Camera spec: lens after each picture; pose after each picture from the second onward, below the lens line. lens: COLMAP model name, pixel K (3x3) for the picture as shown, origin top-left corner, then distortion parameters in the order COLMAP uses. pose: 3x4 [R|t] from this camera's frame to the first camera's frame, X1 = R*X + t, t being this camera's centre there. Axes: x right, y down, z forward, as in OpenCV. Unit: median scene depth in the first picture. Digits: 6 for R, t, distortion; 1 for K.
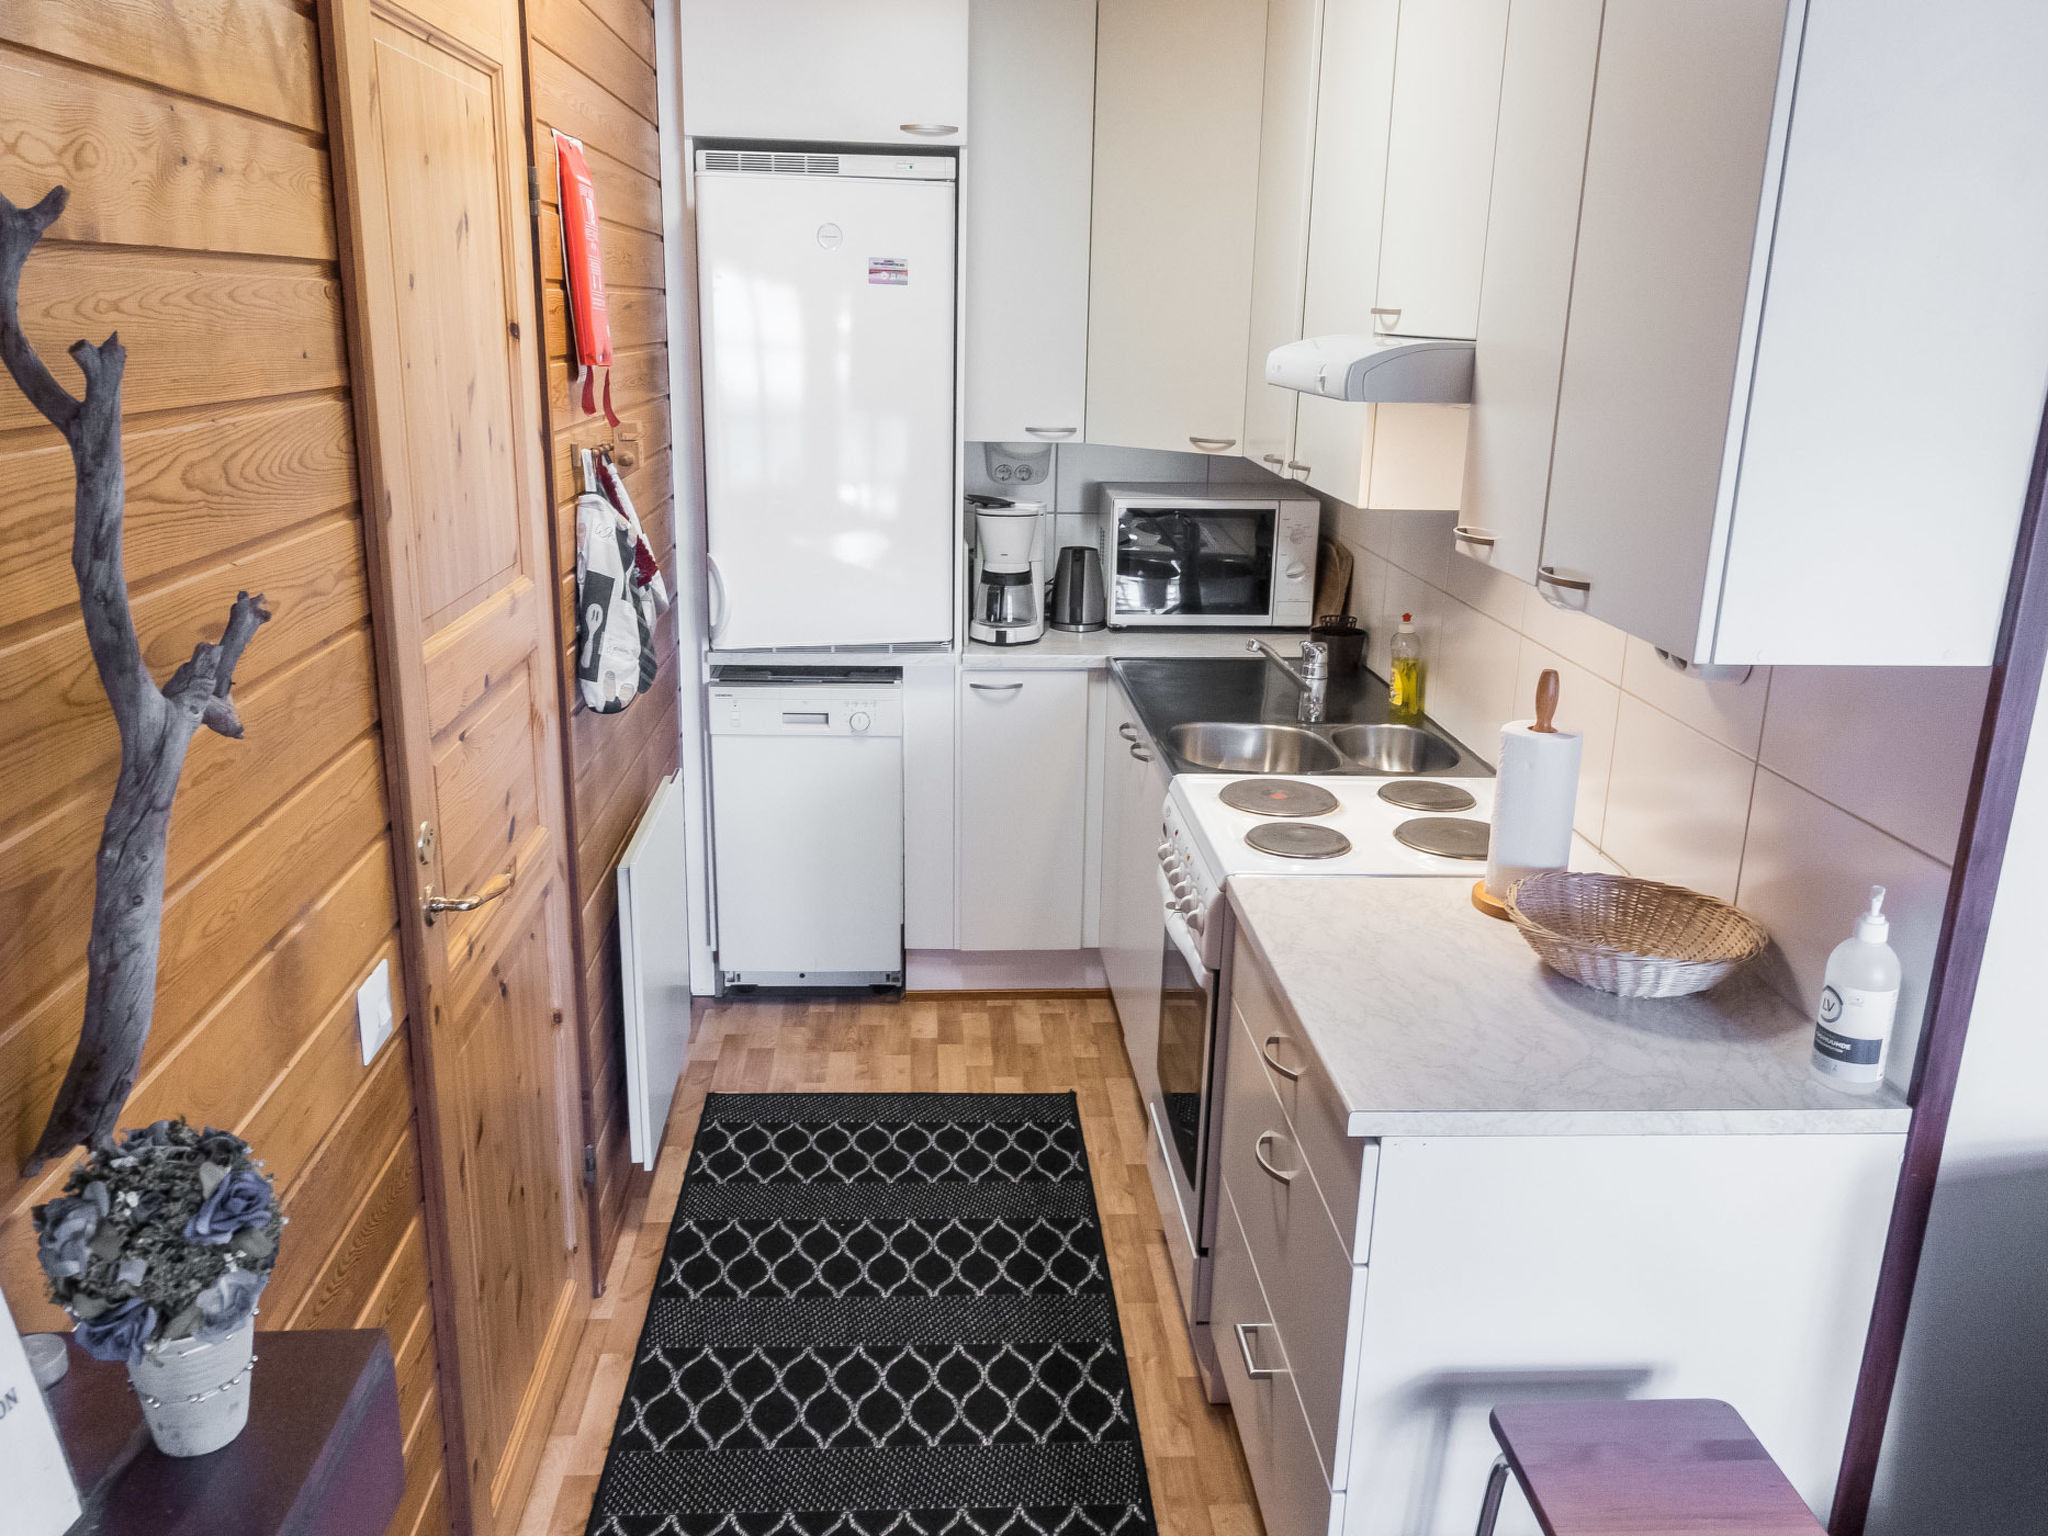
lens RADIAL K [[1594.6, 0, 1024.0], [0, 1594.6, 768.0], [0, 0, 1]] dist [0.009816, -0.002291]
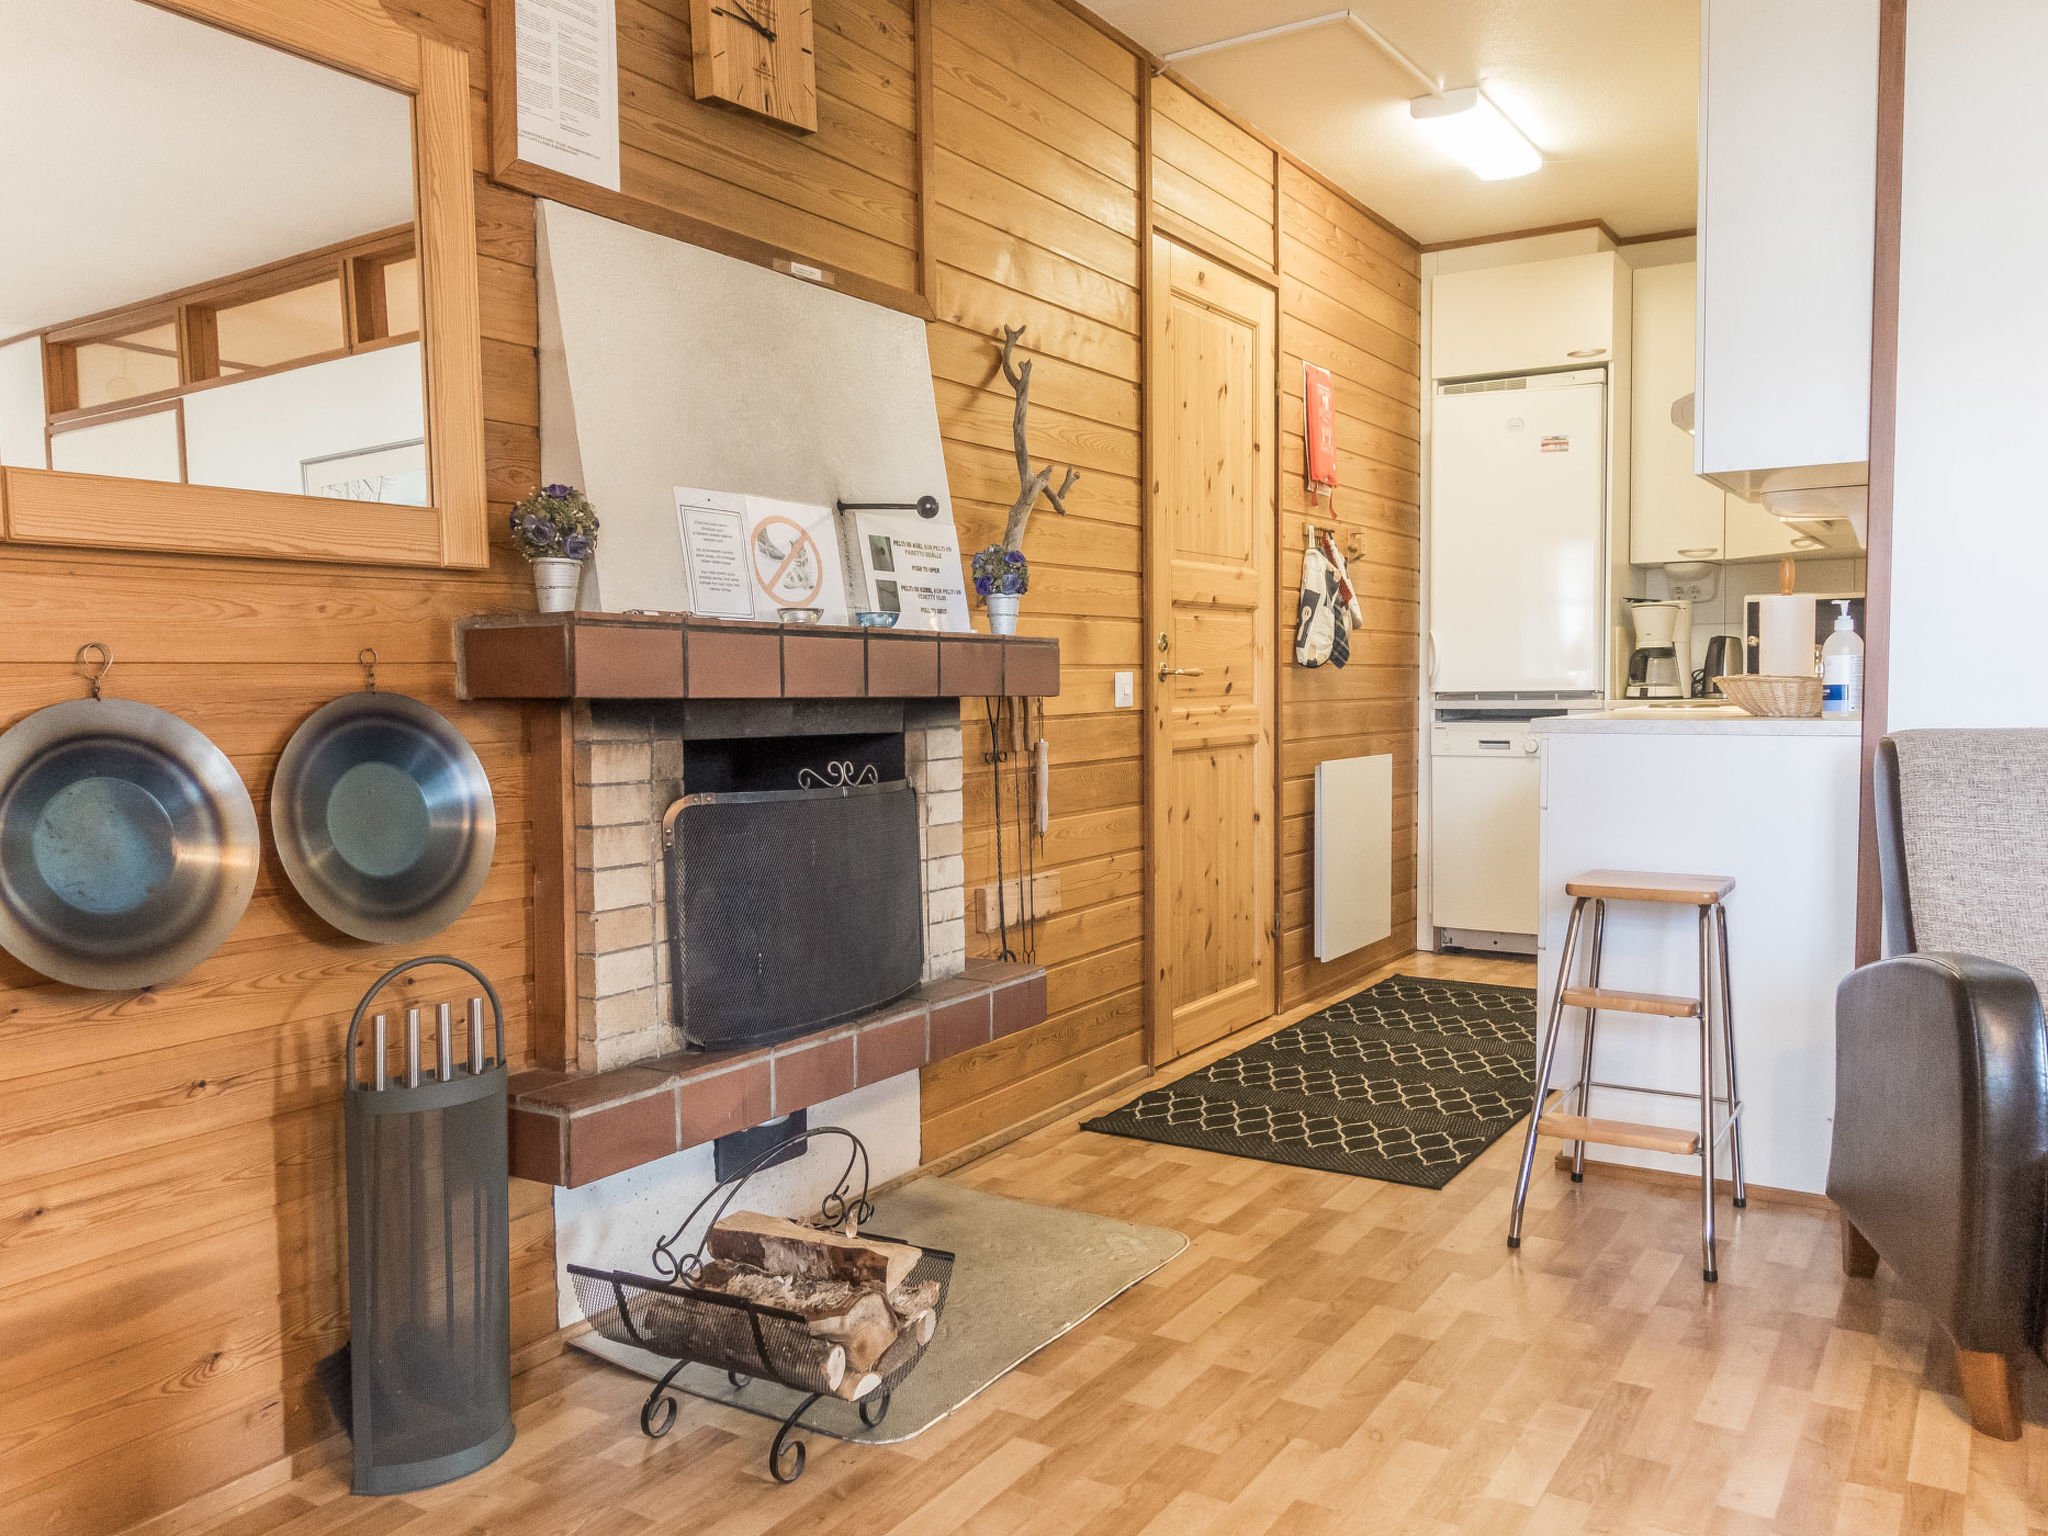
lens RADIAL K [[1594.6, 0, 1024.0], [0, 1594.6, 768.0], [0, 0, 1]] dist [0.009816, -0.002291]
pose [[0.808233, 0.002147, -0.588859, 0.529624], [-0.135142, 0.973979, -0.181937, 0.442506], [0.573146, 0.226627, 0.787492, -0.556812]]
